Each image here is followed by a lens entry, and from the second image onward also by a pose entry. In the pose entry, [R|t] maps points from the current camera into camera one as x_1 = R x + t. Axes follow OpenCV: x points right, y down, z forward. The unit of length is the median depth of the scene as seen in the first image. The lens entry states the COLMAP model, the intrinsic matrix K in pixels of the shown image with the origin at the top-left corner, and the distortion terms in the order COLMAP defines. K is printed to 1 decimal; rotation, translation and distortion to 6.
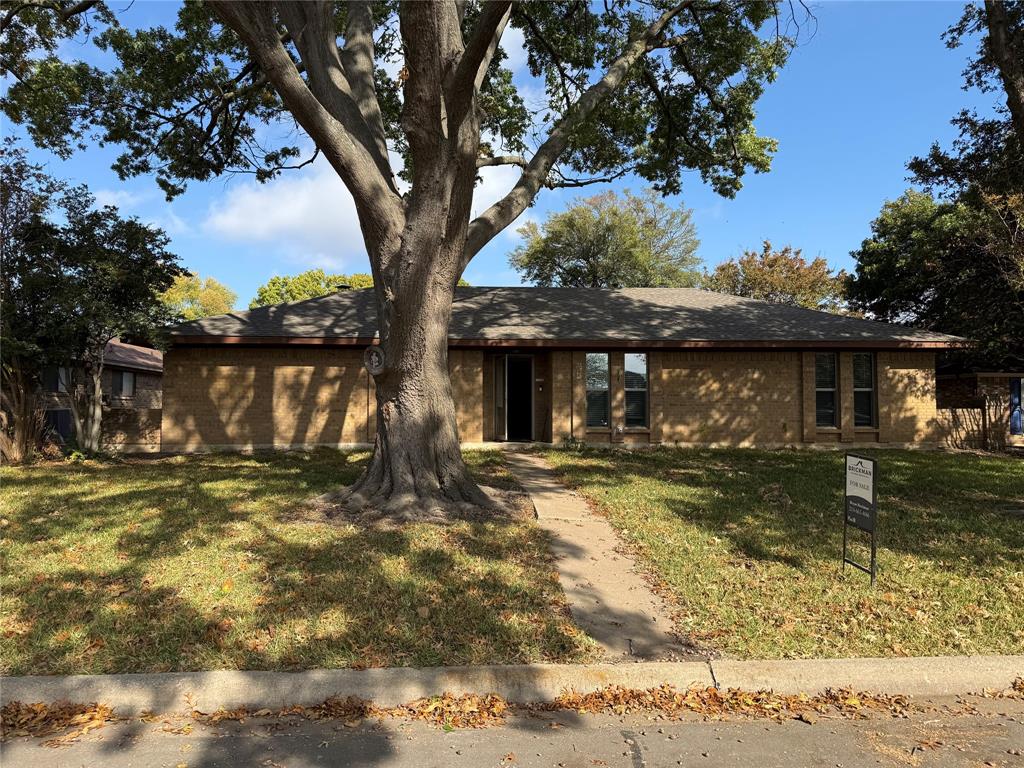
lens RADIAL K [[722.5, 0, 513.0], [0, 722.5, 377.7], [0, 0, 1]] dist [0.057346, -0.003859]
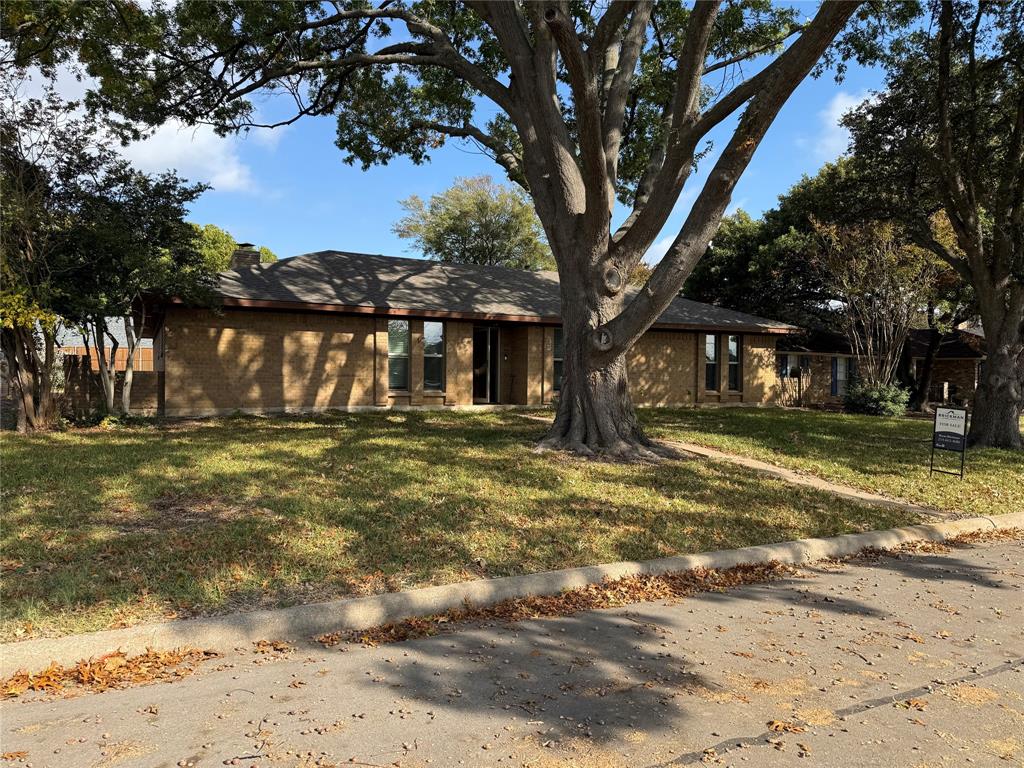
lens RADIAL K [[722.5, 0, 509.9], [0, 722.5, 387.5], [0, 0, 1]] dist [0.057346, -0.003859]
pose [[0.920544, 0.003405, 0.390624, -0.416829], [-0.027558, 0.998037, 0.056242, -0.002578], [-0.389666, -0.062538, 0.918830, -0.056884]]
